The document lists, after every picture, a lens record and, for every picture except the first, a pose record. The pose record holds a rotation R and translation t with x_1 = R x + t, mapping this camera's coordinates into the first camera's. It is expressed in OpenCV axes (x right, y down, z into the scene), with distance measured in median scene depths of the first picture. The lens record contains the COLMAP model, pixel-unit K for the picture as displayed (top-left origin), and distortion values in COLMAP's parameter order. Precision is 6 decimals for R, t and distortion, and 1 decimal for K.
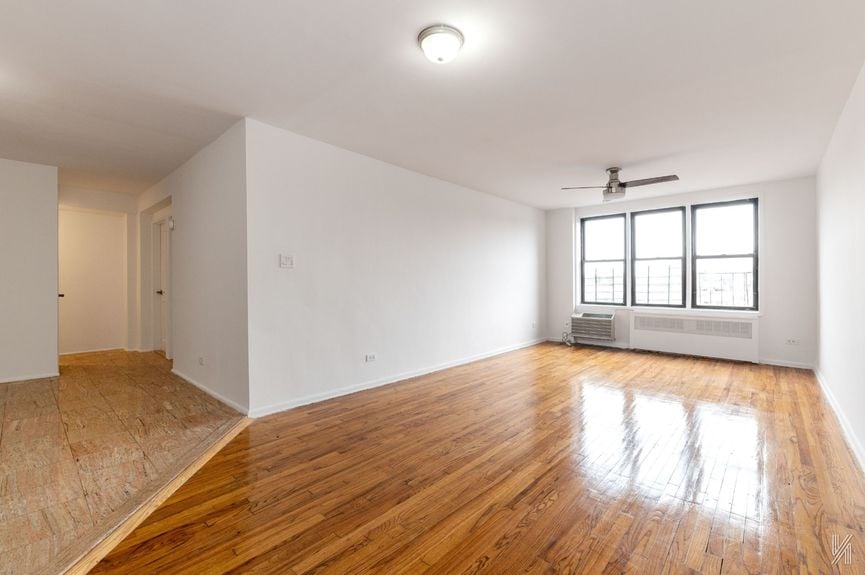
lens RADIAL K [[363.0, 0, 448.1], [0, 363.0, 280.4], [0, 0, 1]] dist [0.000630, 0.000734]
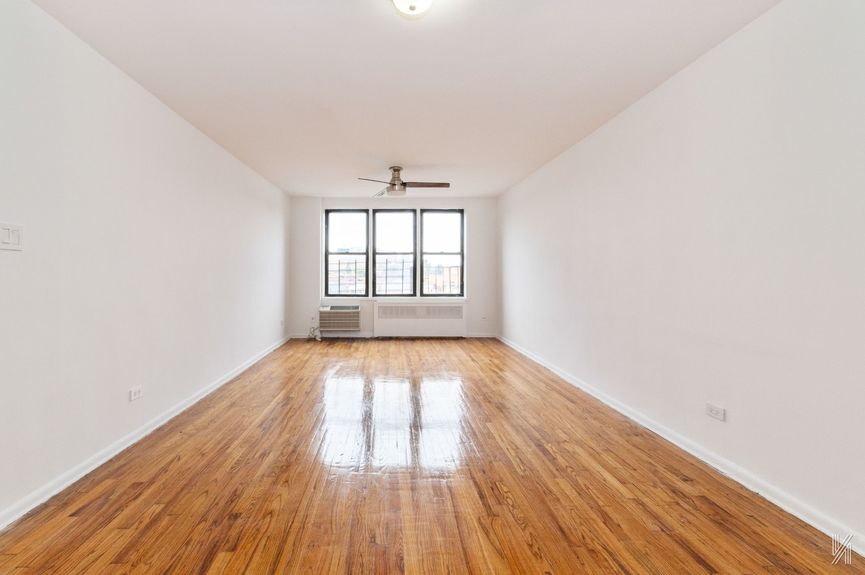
lens RADIAL K [[381.6, 0, 394.9], [0, 381.6, 268.4], [0, 0, 1]] dist [0.003734, -0.000238]
pose [[0.757626, 0.008801, 0.652630, -0.213110], [-0.002578, 0.999942, -0.010492, -0.001595], [-0.652684, 0.006267, 0.757604, 0.129537]]
